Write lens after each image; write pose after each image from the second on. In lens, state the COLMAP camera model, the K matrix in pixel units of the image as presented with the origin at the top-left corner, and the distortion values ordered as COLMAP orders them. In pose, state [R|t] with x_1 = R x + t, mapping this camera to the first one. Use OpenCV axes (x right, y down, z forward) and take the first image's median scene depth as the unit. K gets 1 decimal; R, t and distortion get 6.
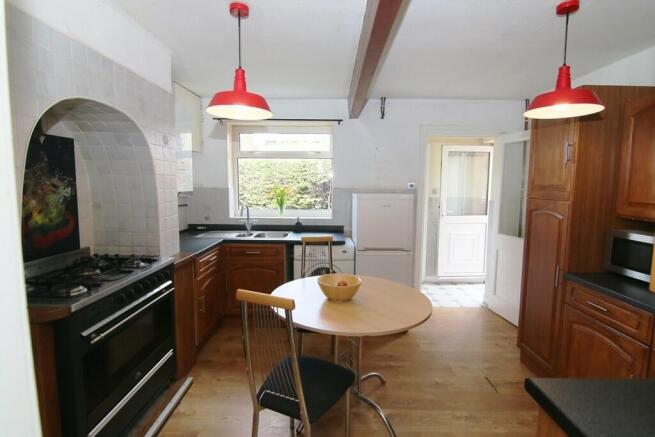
lens RADIAL K [[341.5, 0, 327.5], [0, 341.5, 218.5], [0, 0, 1]] dist [-0.003354, -0.002073]
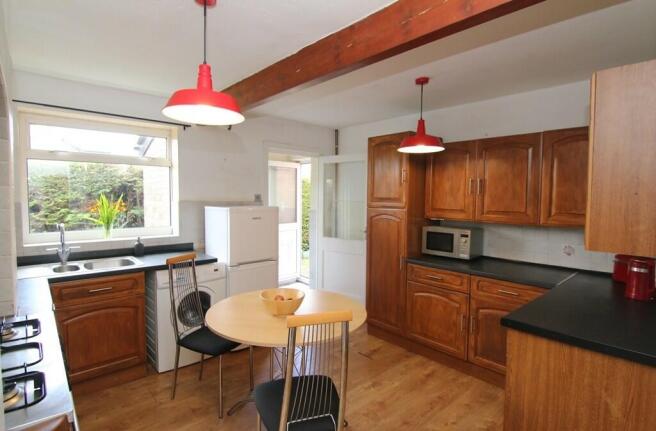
lens RADIAL K [[347.4, 0, 328.0], [0, 347.4, 215.5], [0, 0, 1]] dist [0.022566, -0.000058]
pose [[0.733274, -0.040540, 0.678724, -0.362464], [0.065513, 0.997789, -0.011179, -0.019060], [-0.676770, 0.052663, 0.734308, 0.095330]]
